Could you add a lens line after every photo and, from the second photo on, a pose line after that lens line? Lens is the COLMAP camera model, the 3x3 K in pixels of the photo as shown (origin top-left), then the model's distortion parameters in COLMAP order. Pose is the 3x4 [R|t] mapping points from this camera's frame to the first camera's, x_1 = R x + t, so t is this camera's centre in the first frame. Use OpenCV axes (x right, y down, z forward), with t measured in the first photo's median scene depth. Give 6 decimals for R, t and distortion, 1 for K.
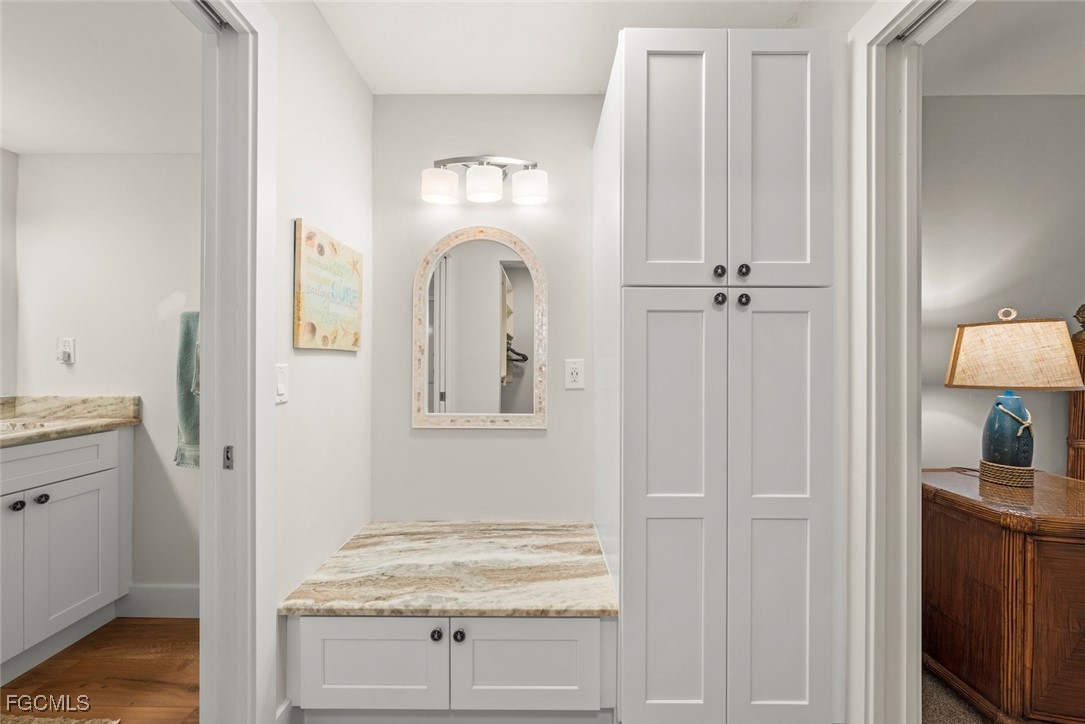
lens RADIAL K [[394.2, 0, 542.5], [0, 394.2, 362.0], [0, 0, 1]] dist [-0.001071, -0.000078]
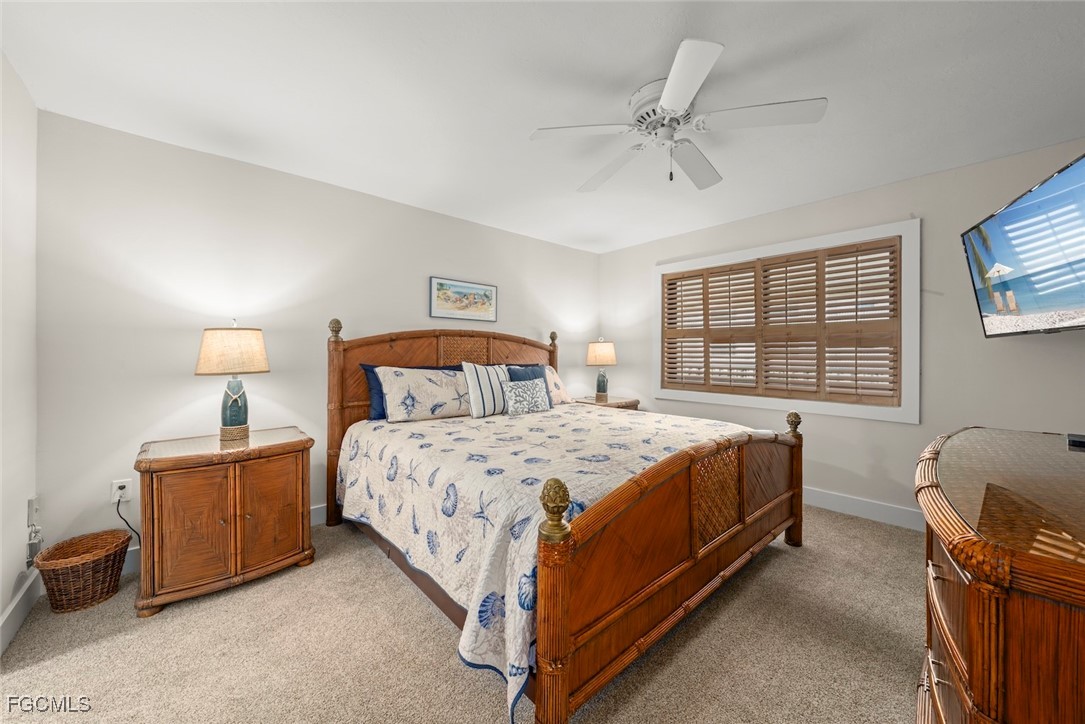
lens RADIAL K [[394.2, 0, 542.5], [0, 394.2, 362.0], [0, 0, 1]] dist [-0.001071, -0.000078]
pose [[0.743195, -0.010590, 0.668991, 1.332649], [0.002143, 0.999907, 0.013448, 0.004559], [-0.669071, -0.008561, 0.743149, -1.086402]]
